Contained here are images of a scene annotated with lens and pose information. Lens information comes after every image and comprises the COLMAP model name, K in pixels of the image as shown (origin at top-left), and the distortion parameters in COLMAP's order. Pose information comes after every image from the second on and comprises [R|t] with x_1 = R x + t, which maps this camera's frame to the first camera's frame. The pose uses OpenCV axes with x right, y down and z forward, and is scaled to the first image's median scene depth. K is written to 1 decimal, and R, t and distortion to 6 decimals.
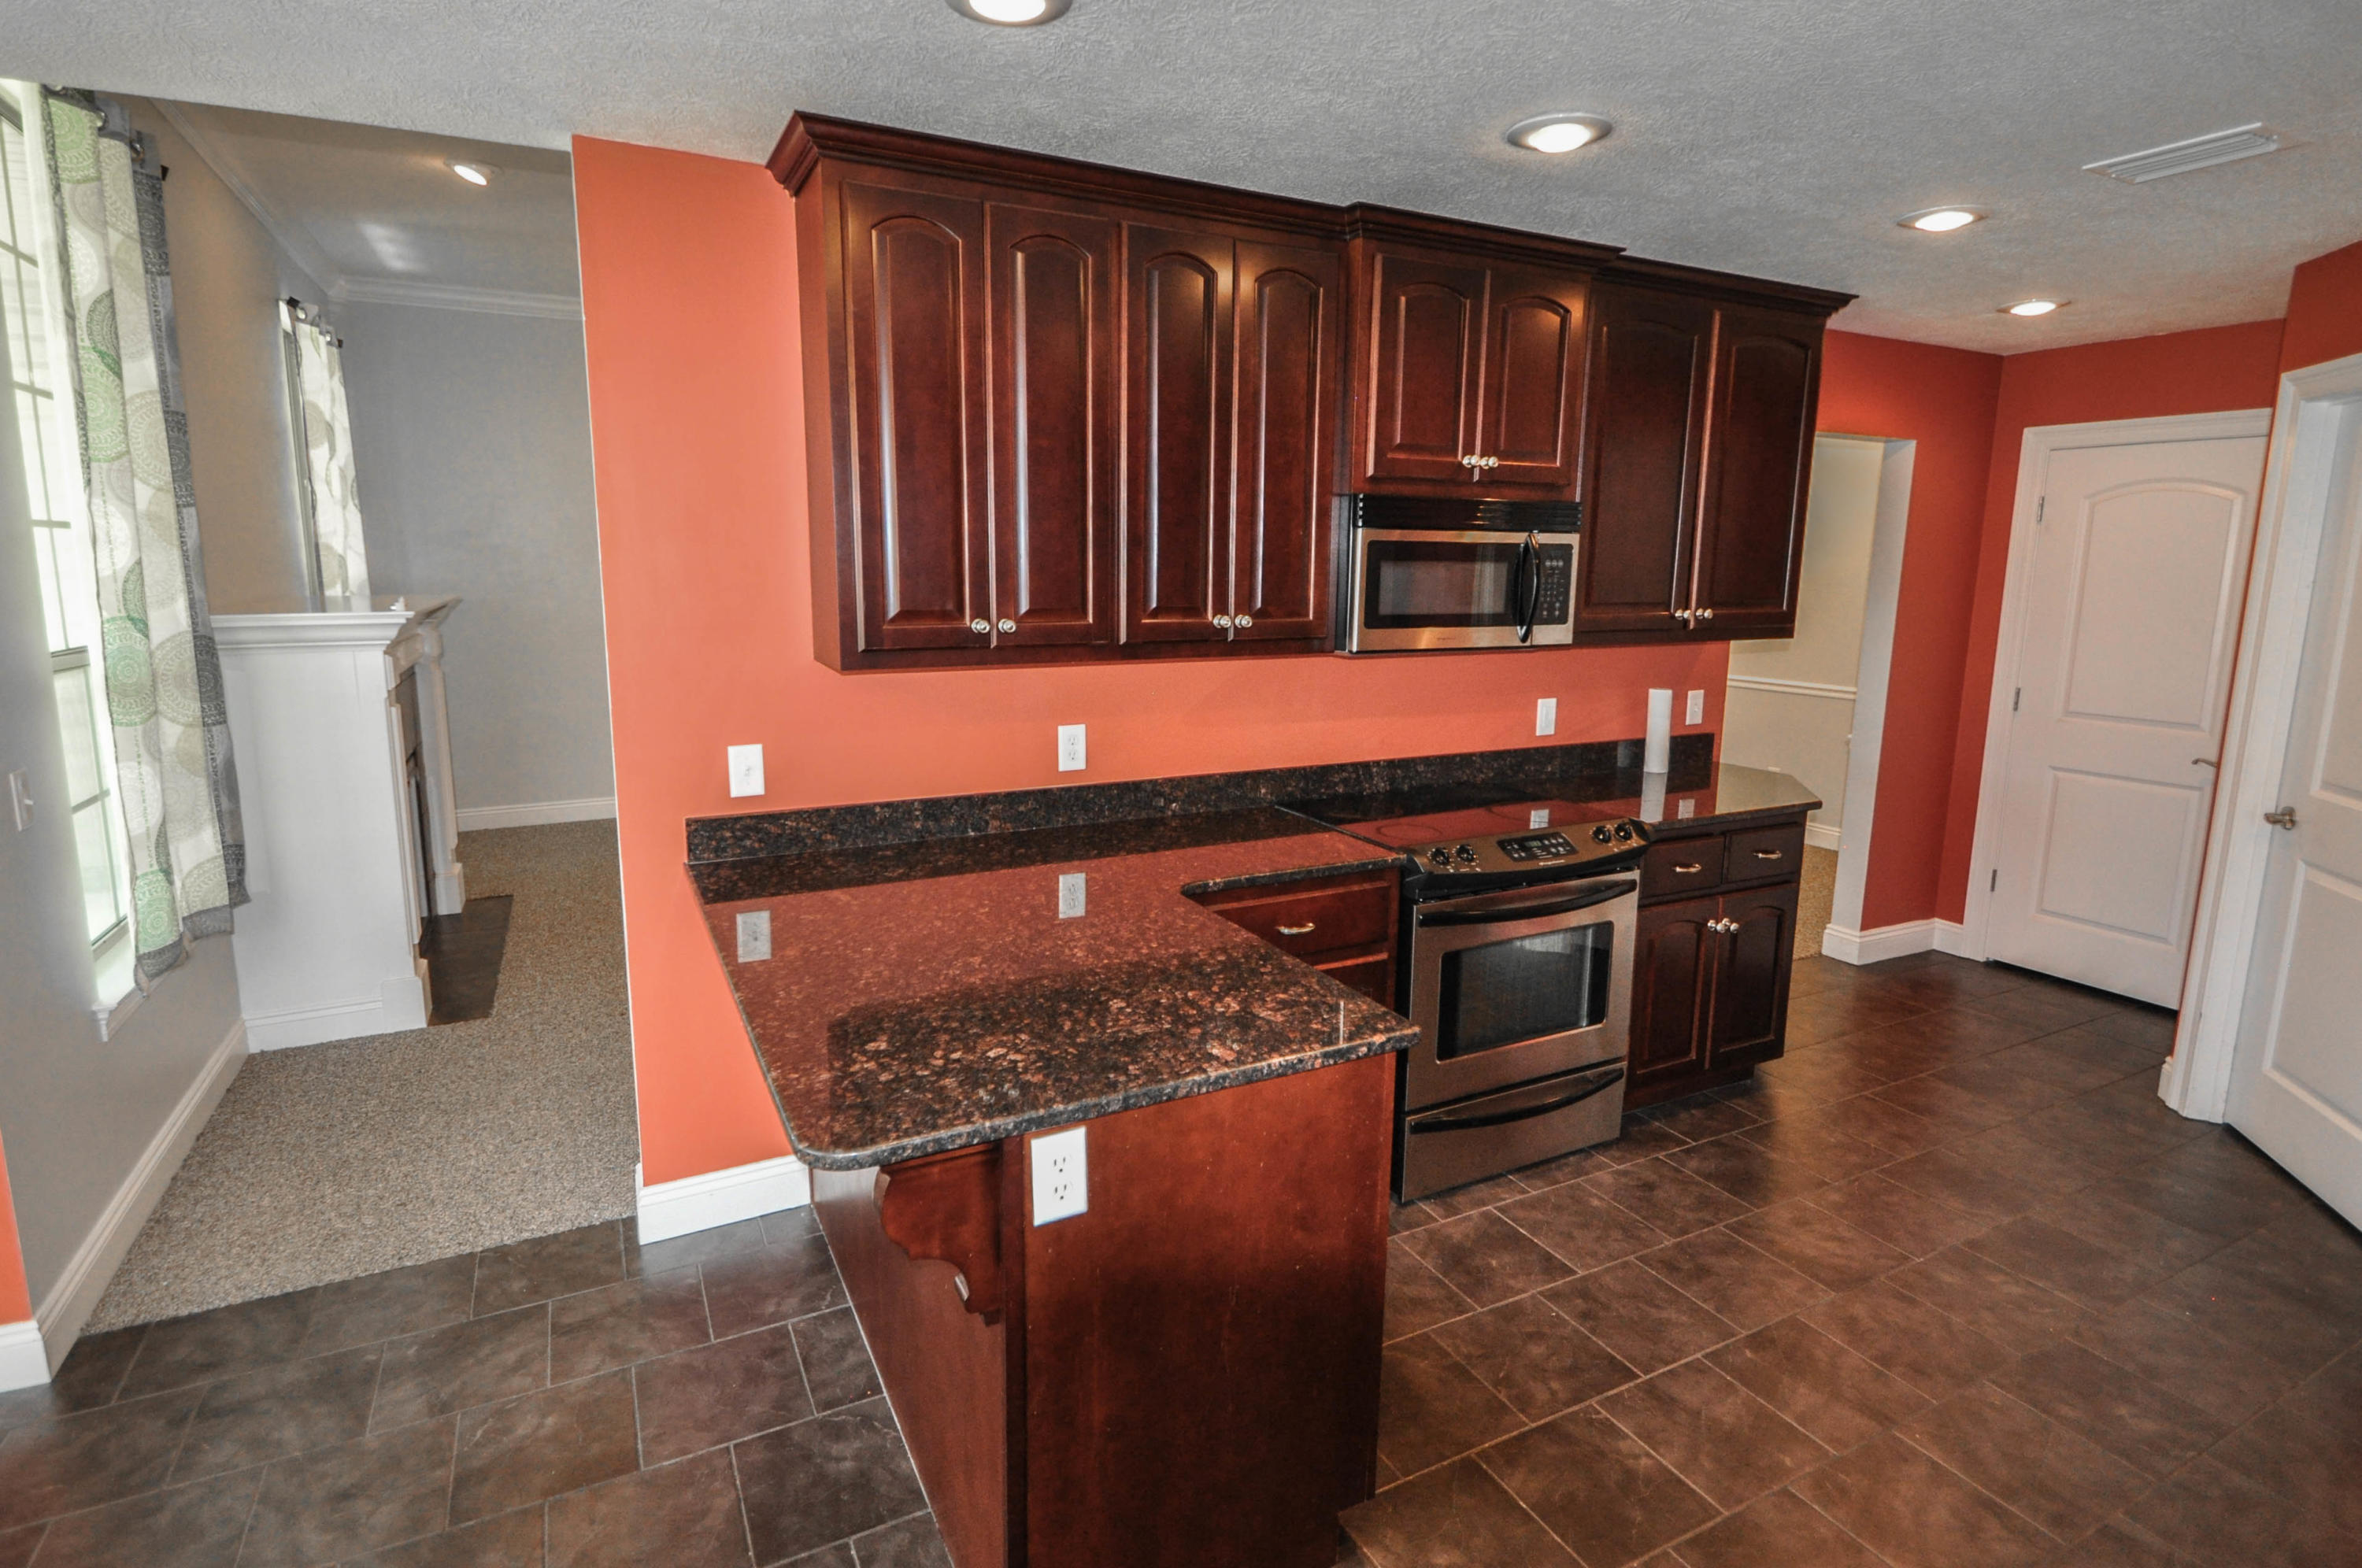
lens RADIAL K [[1101.1, 0, 1074.9], [0, 1101.1, 740.2], [0, 0, 1]] dist [0.000974, -0.000097]
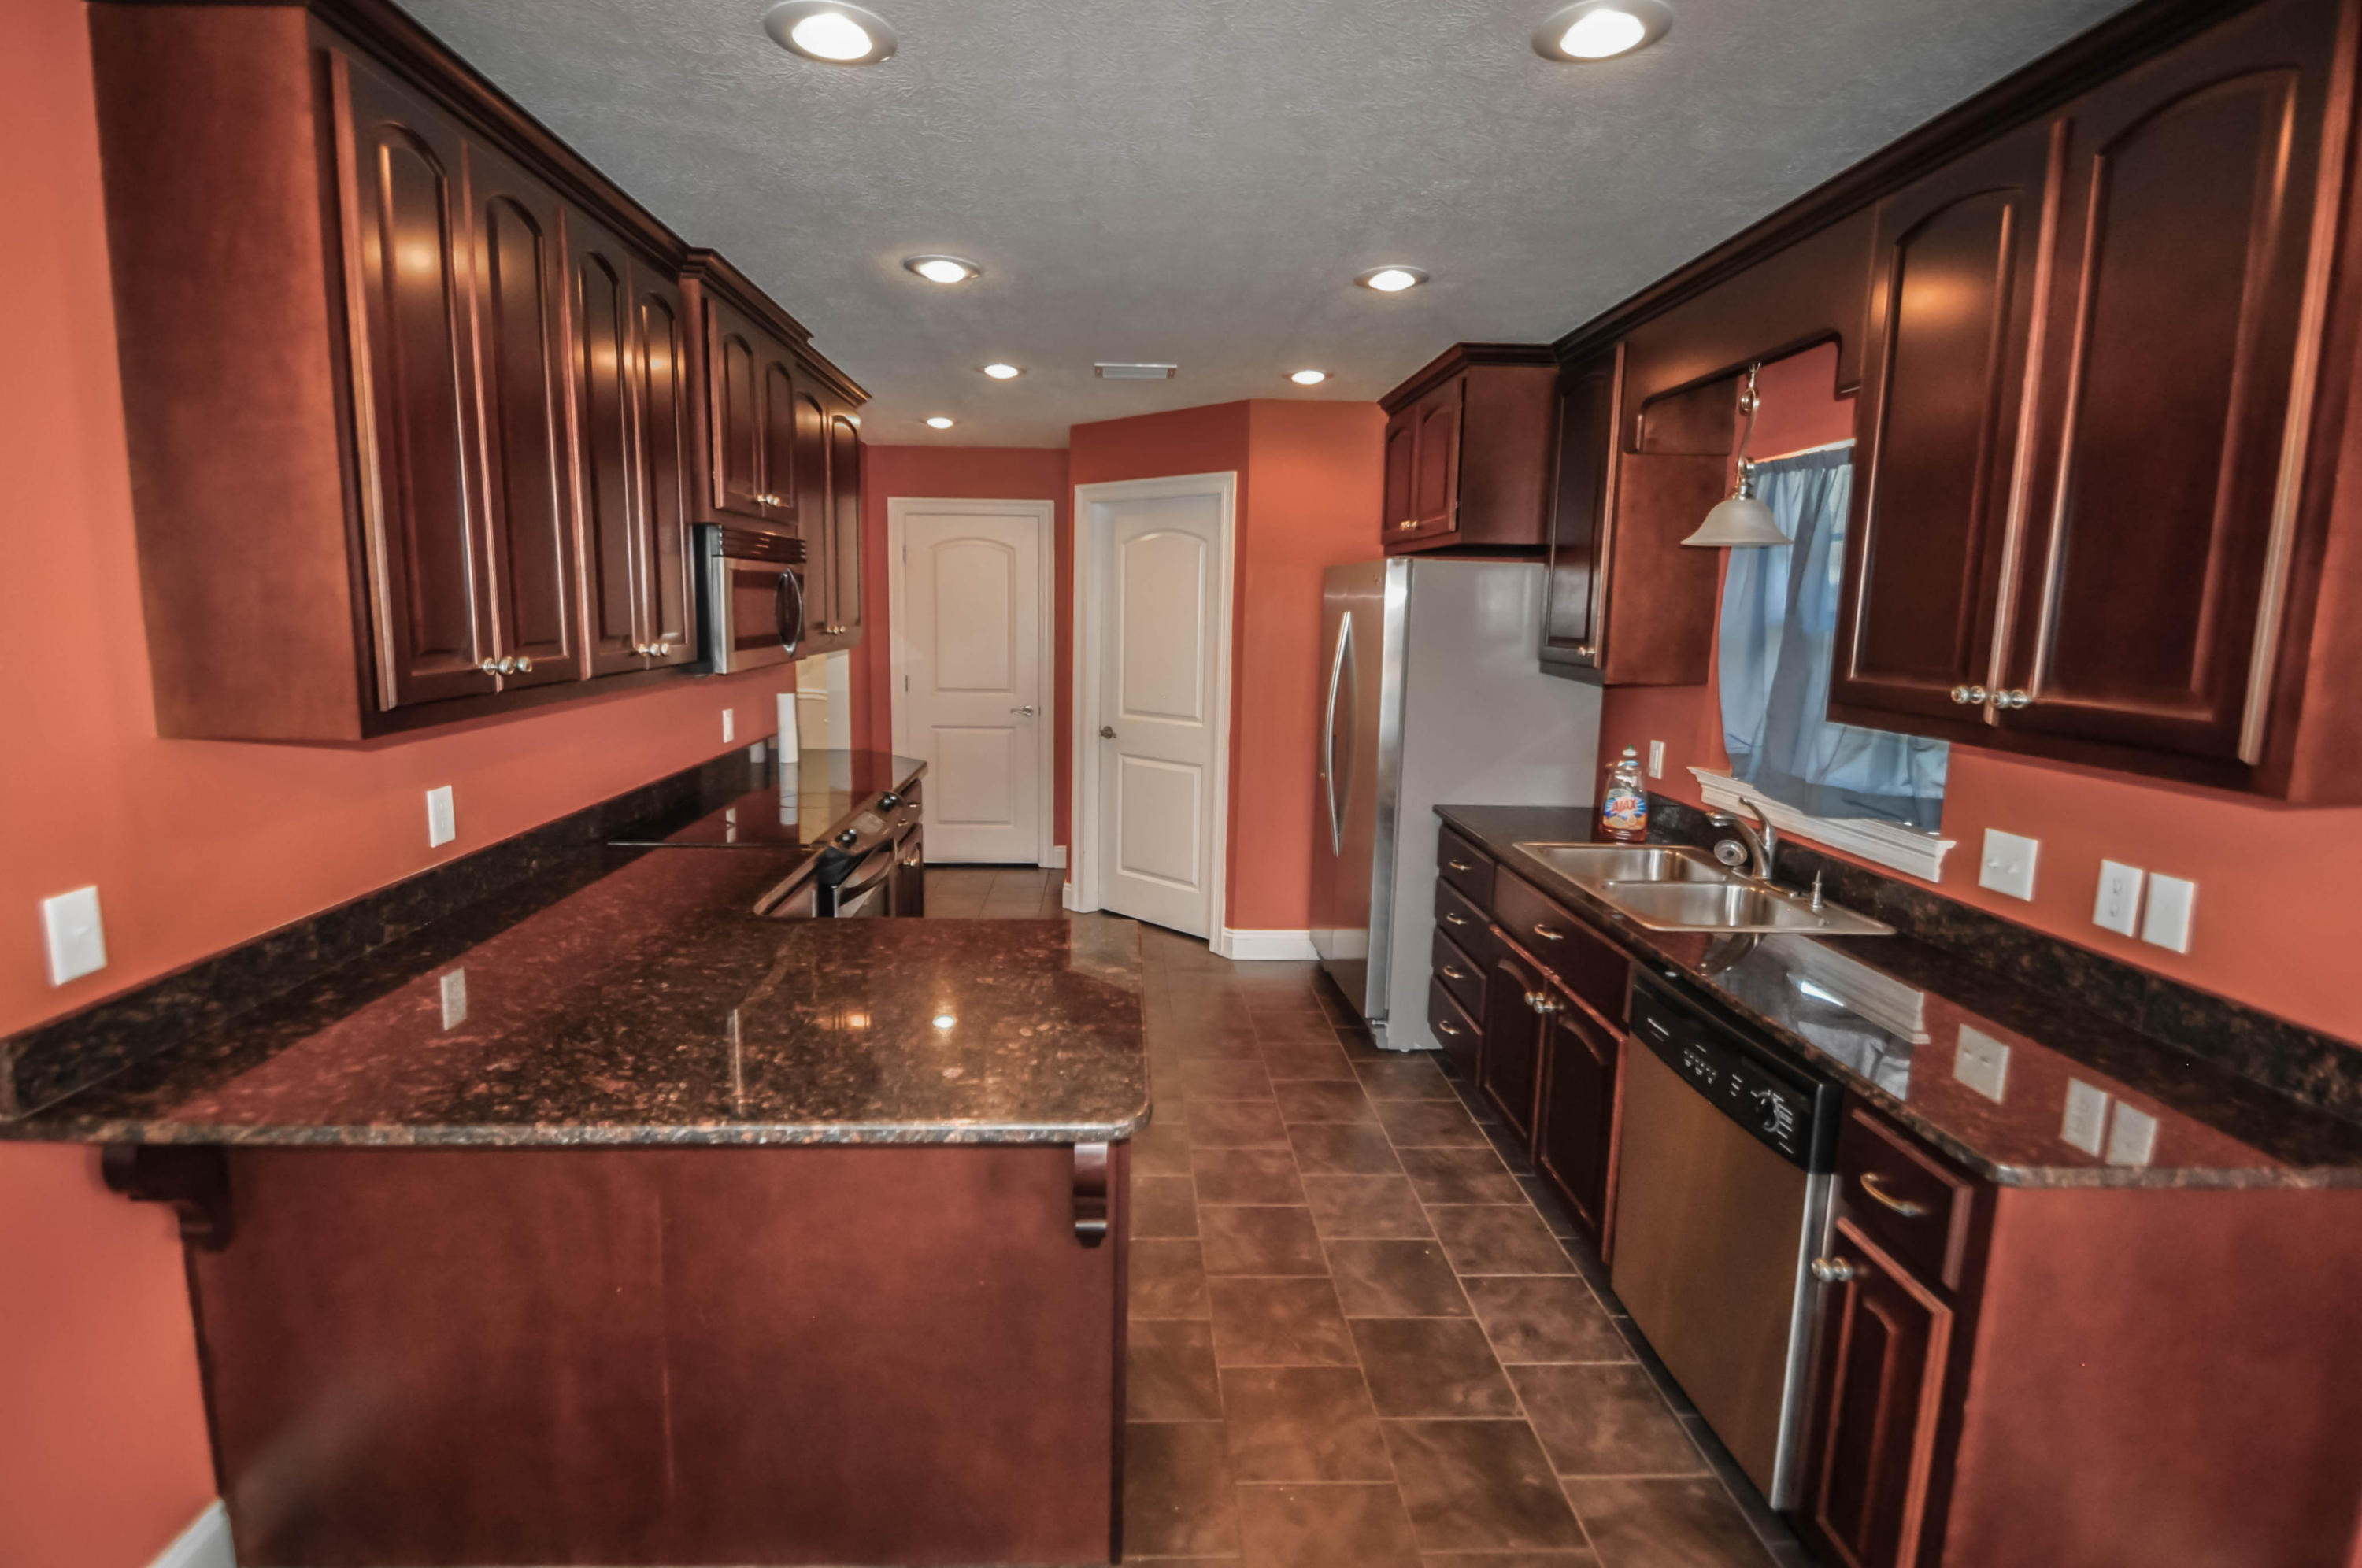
lens RADIAL K [[1101.1, 0, 1074.9], [0, 1101.1, 740.2], [0, 0, 1]] dist [0.000974, -0.000097]
pose [[0.448560, -0.117256, 0.886028, -0.538407], [0.137624, 0.988595, 0.061156, -0.035590], [-0.883093, 0.094507, 0.459581, 0.230038]]
